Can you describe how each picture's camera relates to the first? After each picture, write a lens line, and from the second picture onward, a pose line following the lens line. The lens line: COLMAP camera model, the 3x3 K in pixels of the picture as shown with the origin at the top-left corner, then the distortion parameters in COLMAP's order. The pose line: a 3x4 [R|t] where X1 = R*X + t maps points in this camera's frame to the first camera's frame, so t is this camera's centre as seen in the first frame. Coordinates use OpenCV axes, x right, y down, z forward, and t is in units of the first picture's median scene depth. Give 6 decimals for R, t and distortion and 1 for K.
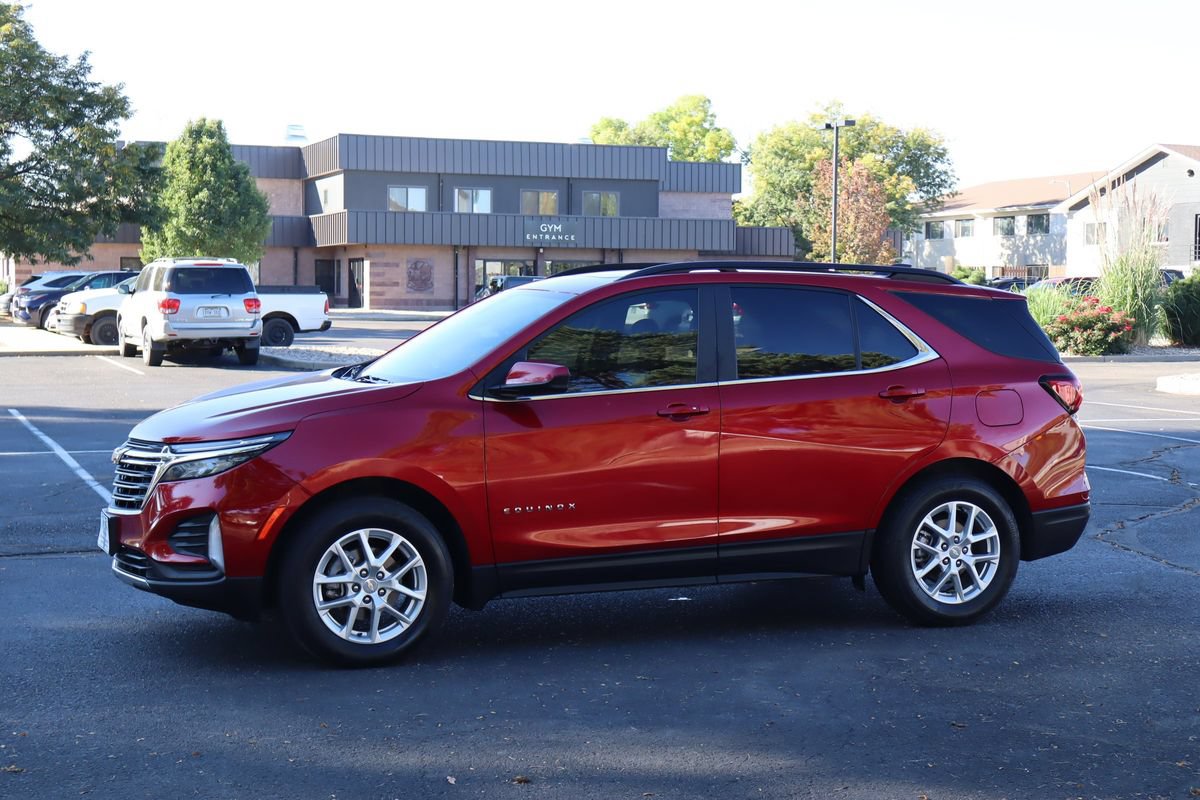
lens RADIAL K [[1708.3, 0, 732.7], [0, 1708.3, 396.6], [0, 0, 1]] dist [0.024475, -0.101857]
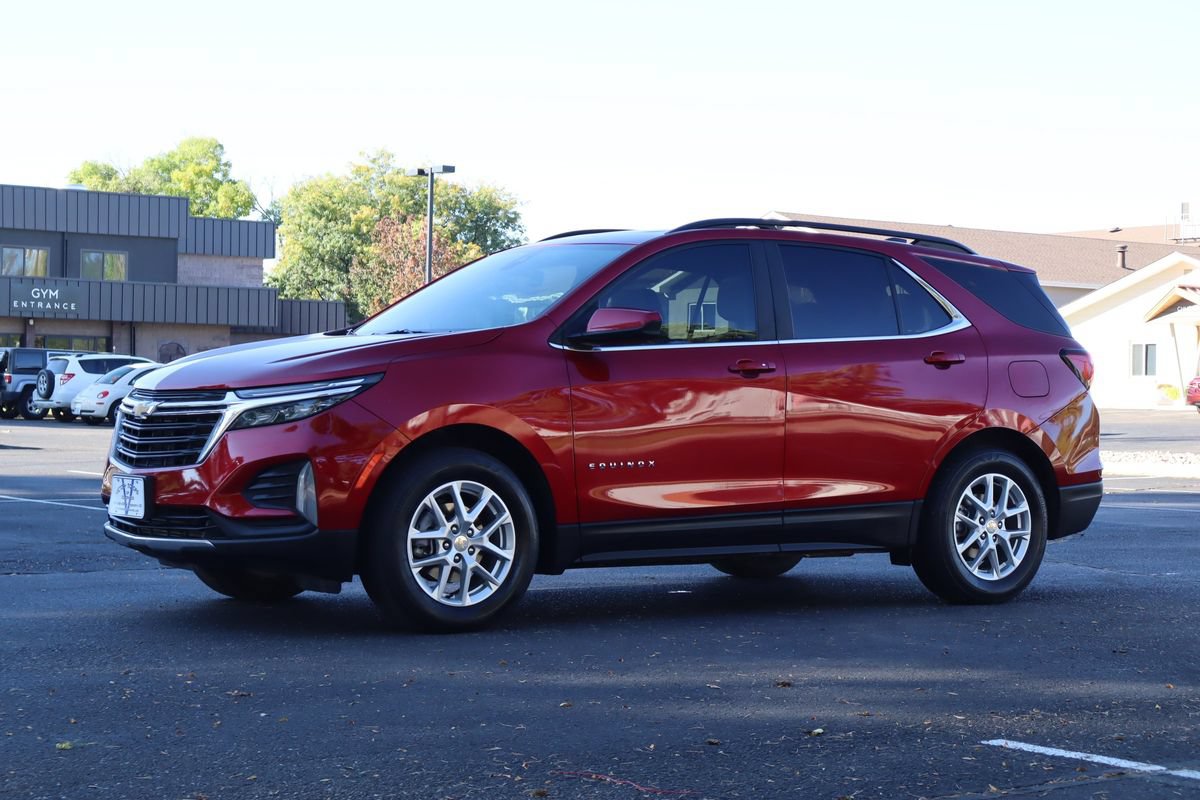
lens RADIAL K [[2079.8, 0, 773.8], [0, 2079.8, 404.3], [0, 0, 1]] dist [0.005842, -0.033089]
pose [[0.969373, 0.004074, 0.245558, -0.273962], [0.008904, 0.998622, -0.051717, 0.080681], [-0.245430, 0.052319, 0.968001, -0.108246]]
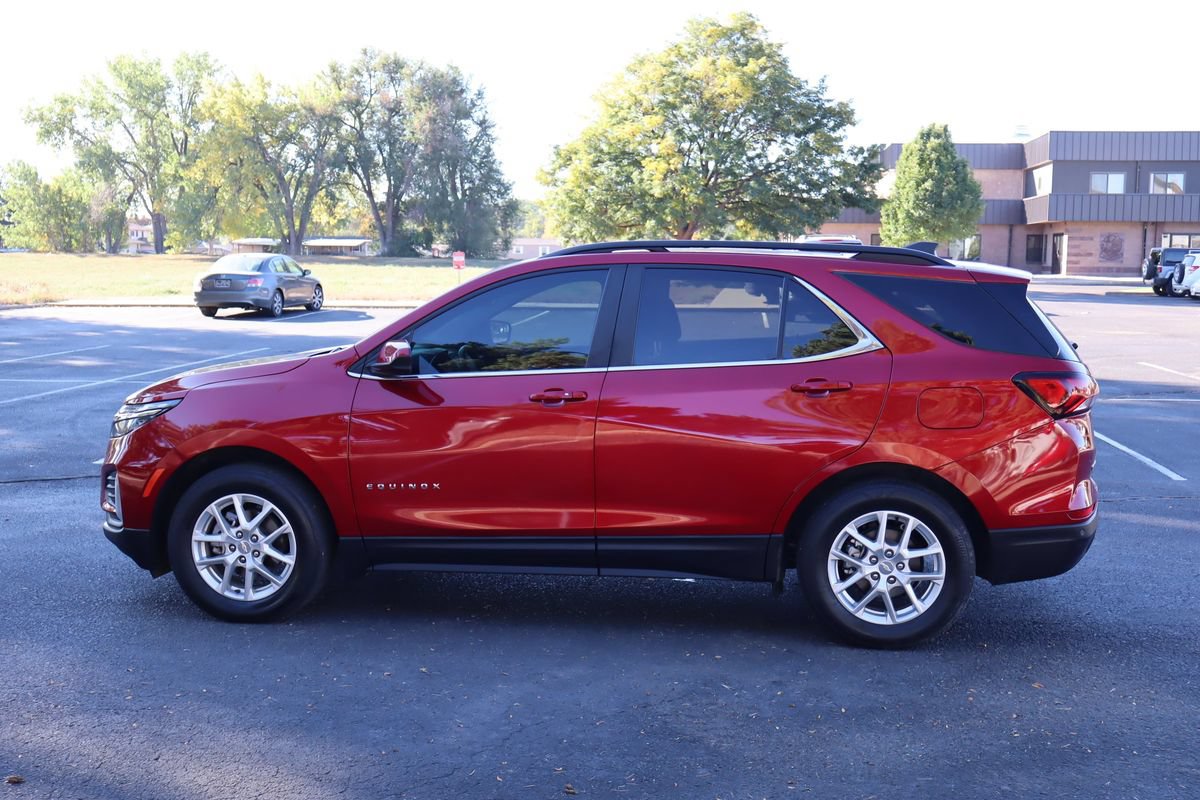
lens RADIAL K [[1363.6, 0, 701.5], [0, 1363.6, 398.2], [0, 0, 1]] dist [0.003774, -0.023759]
pose [[0.877652, 0.050123, -0.476671, 0.374405], [-0.031213, 0.998383, 0.047512, -0.027134], [0.478282, -0.026820, 0.877797, 0.329003]]
